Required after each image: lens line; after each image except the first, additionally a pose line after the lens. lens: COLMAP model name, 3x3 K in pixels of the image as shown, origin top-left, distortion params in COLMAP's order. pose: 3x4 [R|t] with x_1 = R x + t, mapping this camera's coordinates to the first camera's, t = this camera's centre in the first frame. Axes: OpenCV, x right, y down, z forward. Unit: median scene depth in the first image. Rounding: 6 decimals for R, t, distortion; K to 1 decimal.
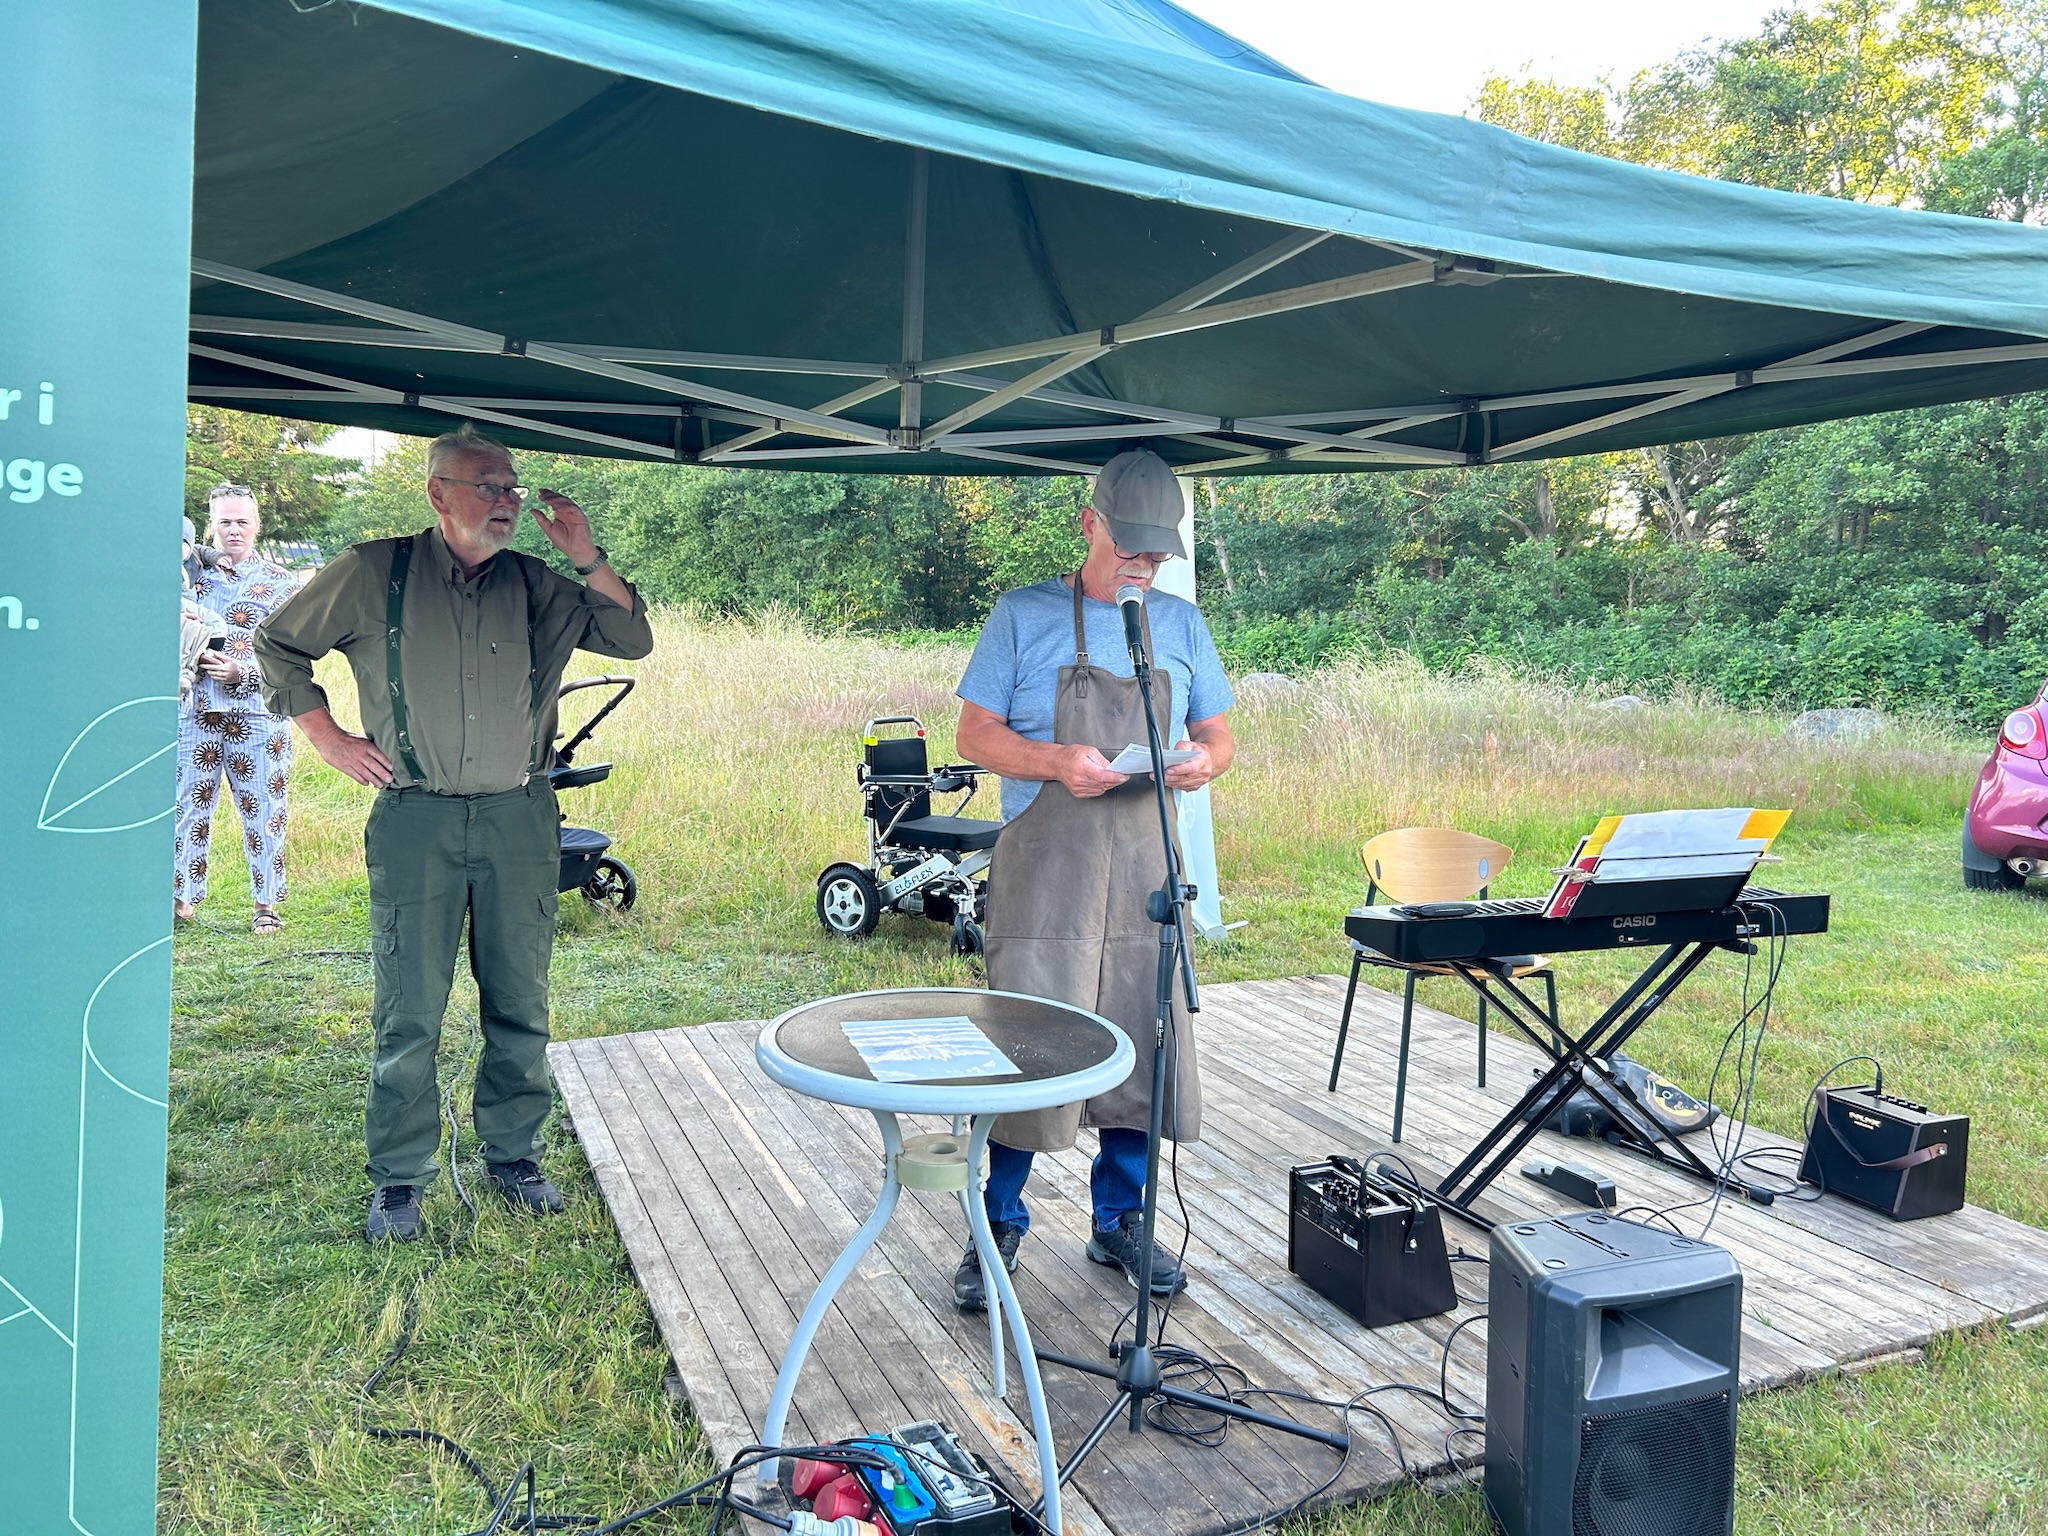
lens RADIAL K [[1524.2, 0, 1021.0], [0, 1524.2, 748.0], [0, 0, 1]] dist [0.067567, -0.072799]
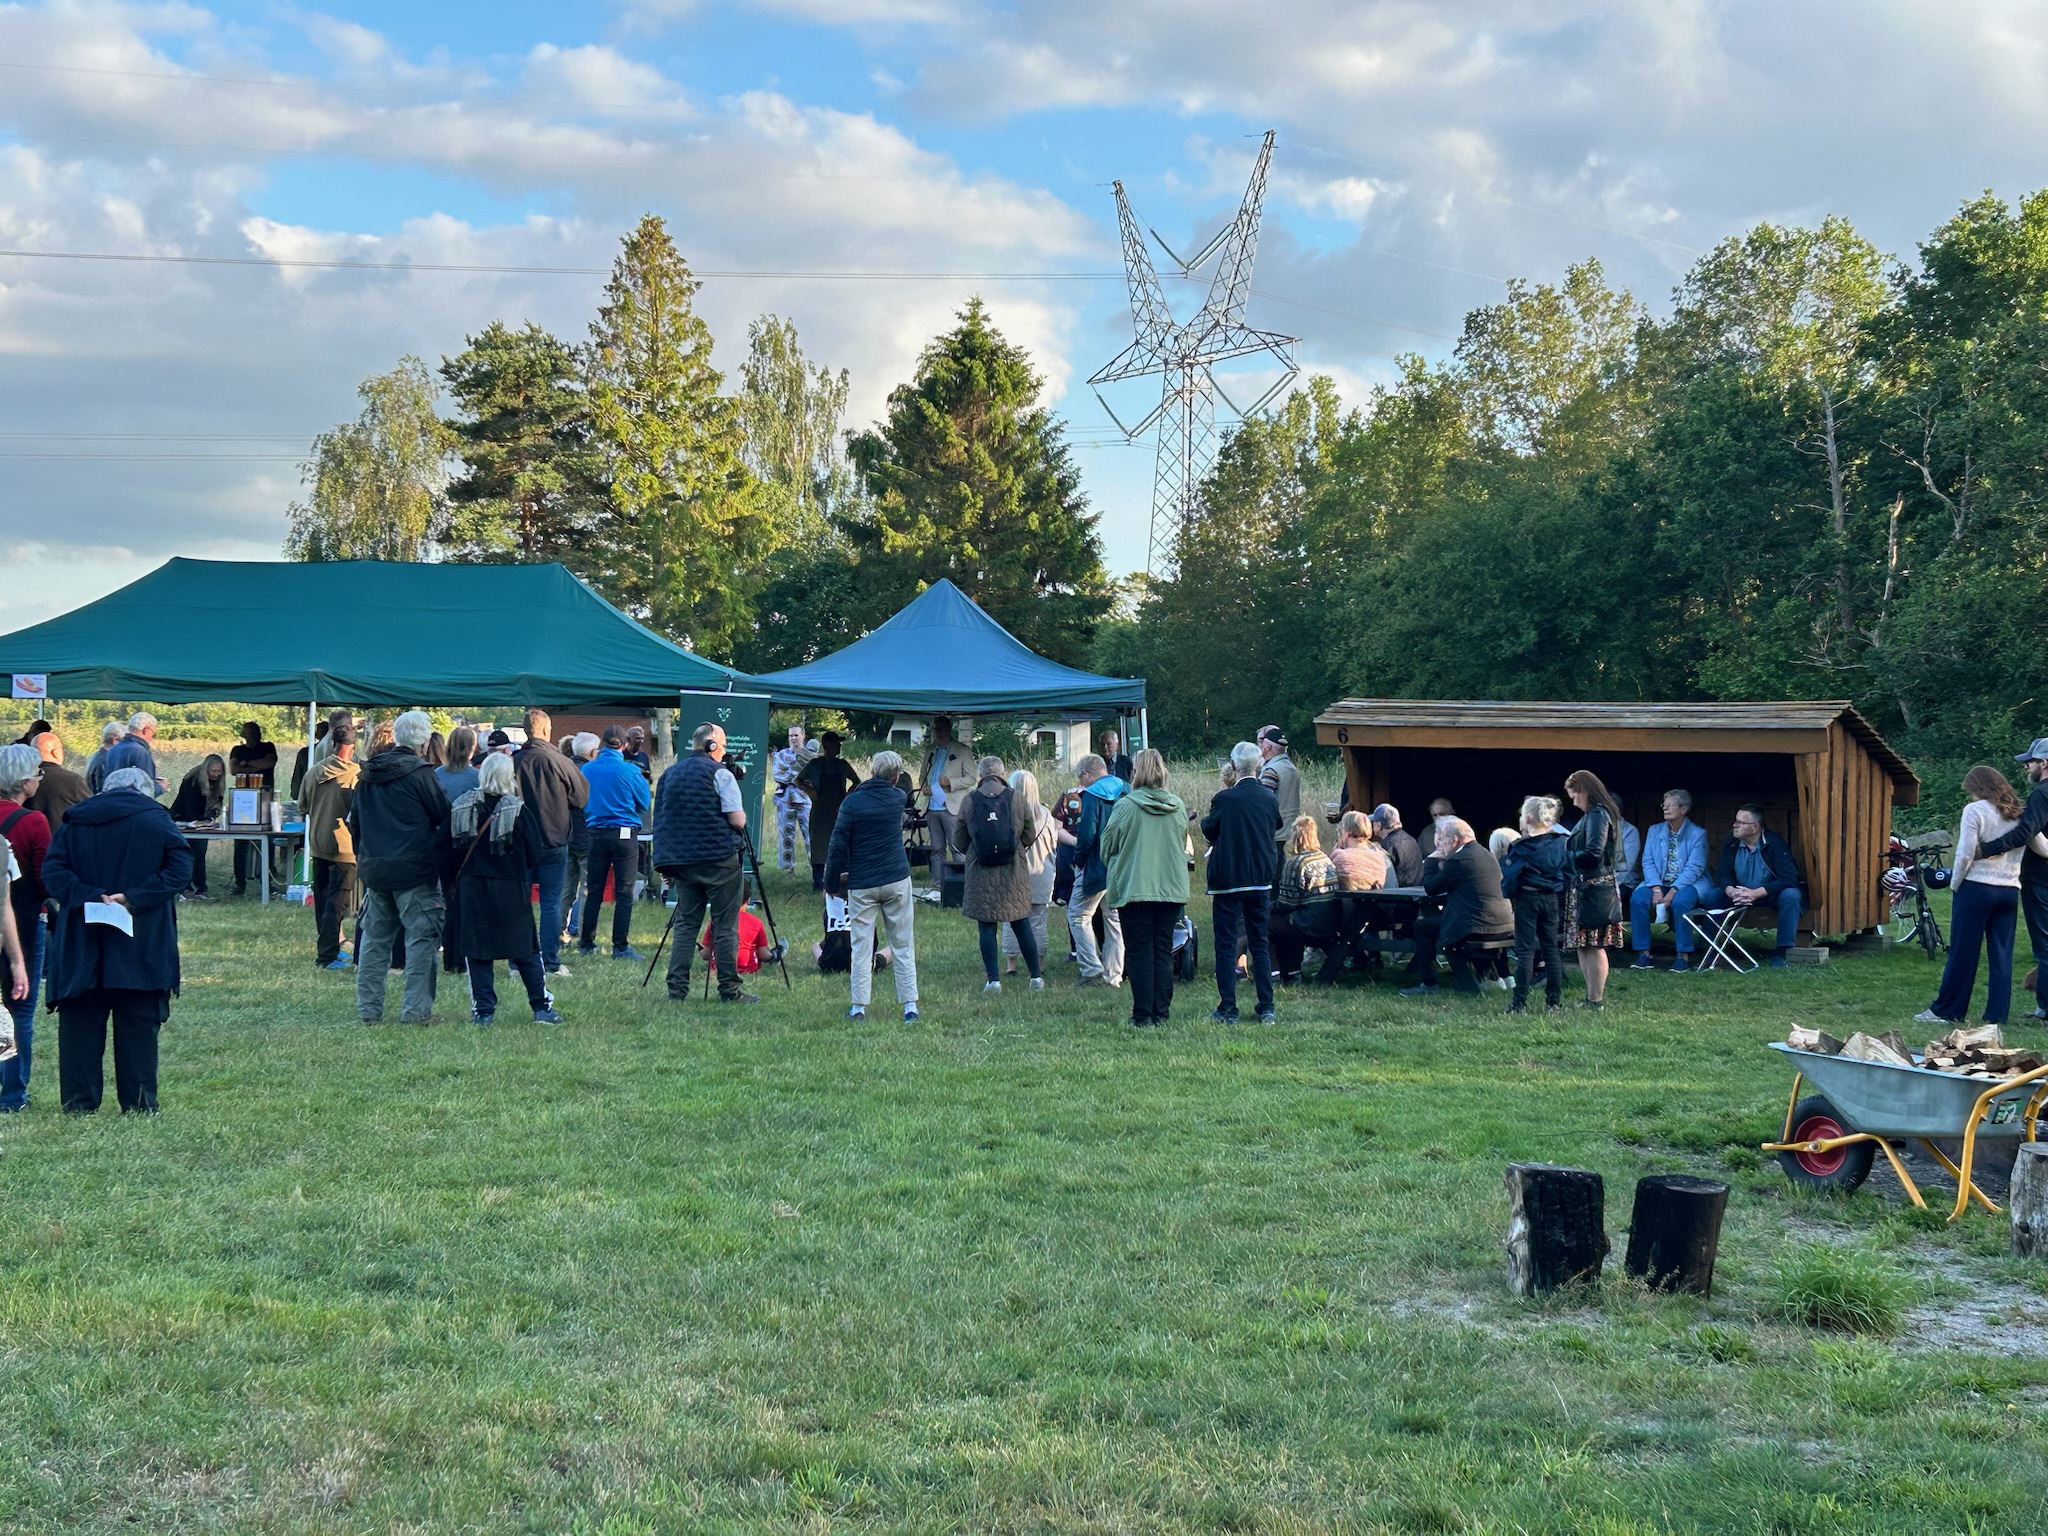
lens RADIAL K [[2634.0, 0, 1032.3], [0, 2634.0, 802.2], [0, 0, 1]] dist [0.209692, -0.662913]
pose [[0.887490, -0.006365, -0.460783, 2.809924], [-0.029059, 0.997142, -0.069743, 0.410807], [0.459909, 0.075286, 0.884769, -4.246287]]
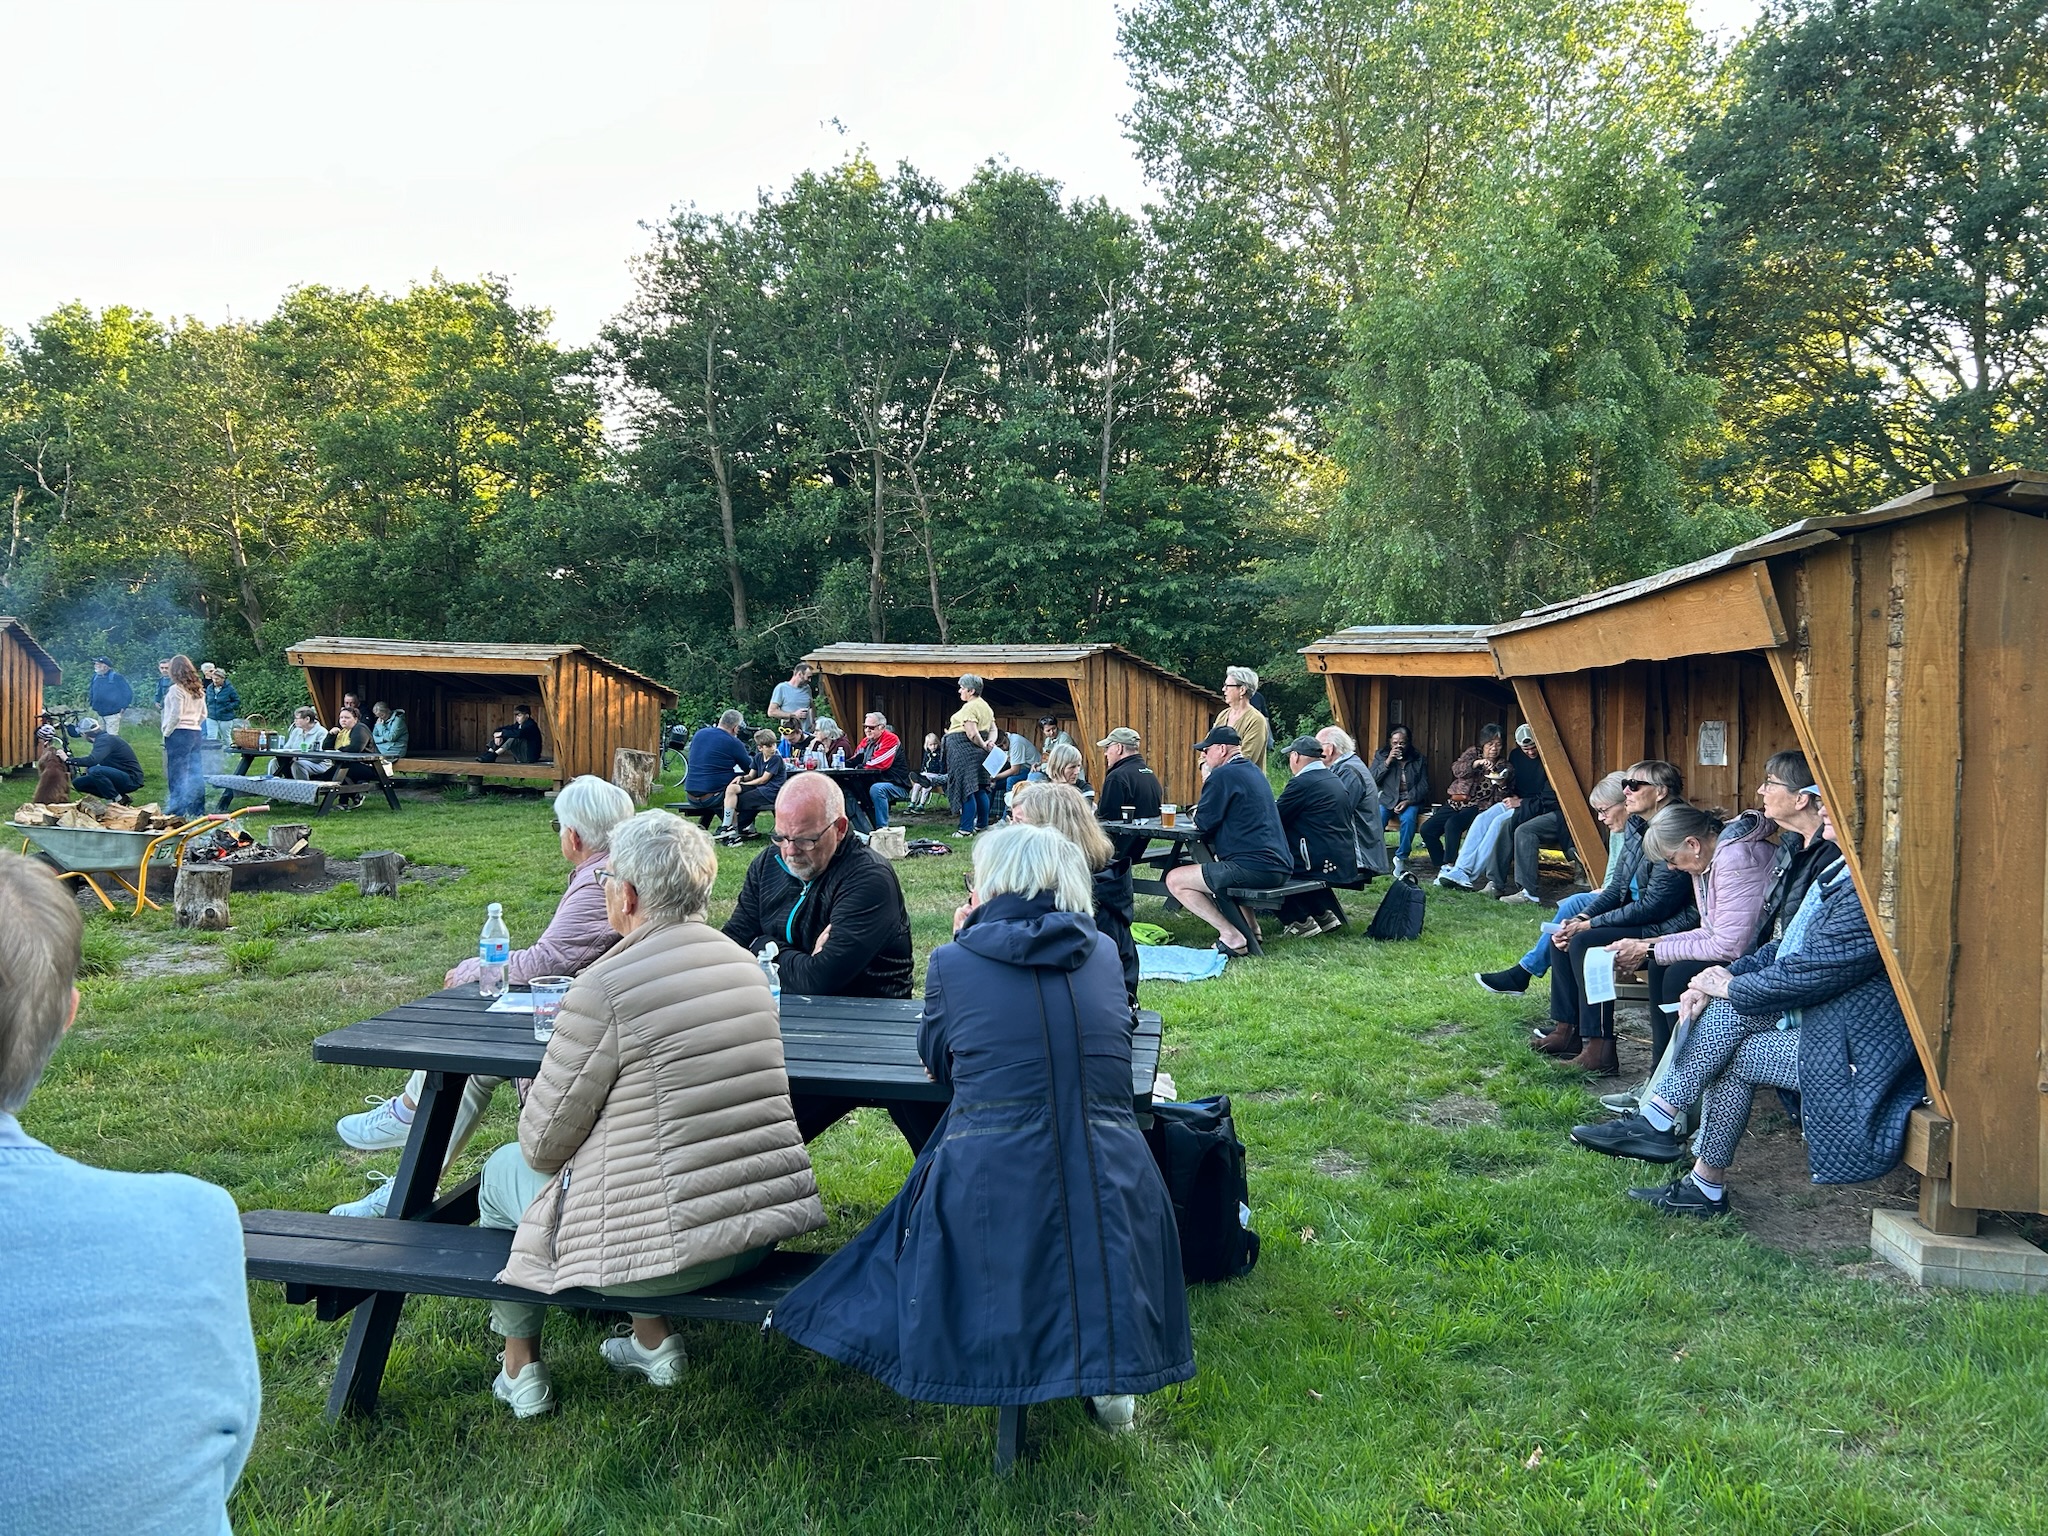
lens RADIAL K [[1525.0, 0, 1022.6], [0, 1525.0, 777.2], [0, 0, 1]] dist [0.055624, -0.056478]
pose [[0.915676, -0.018743, 0.401481, 2.753375], [0.027764, 0.999476, -0.016662, 0.446159], [-0.400958, 0.026404, 0.915716, -4.411986]]
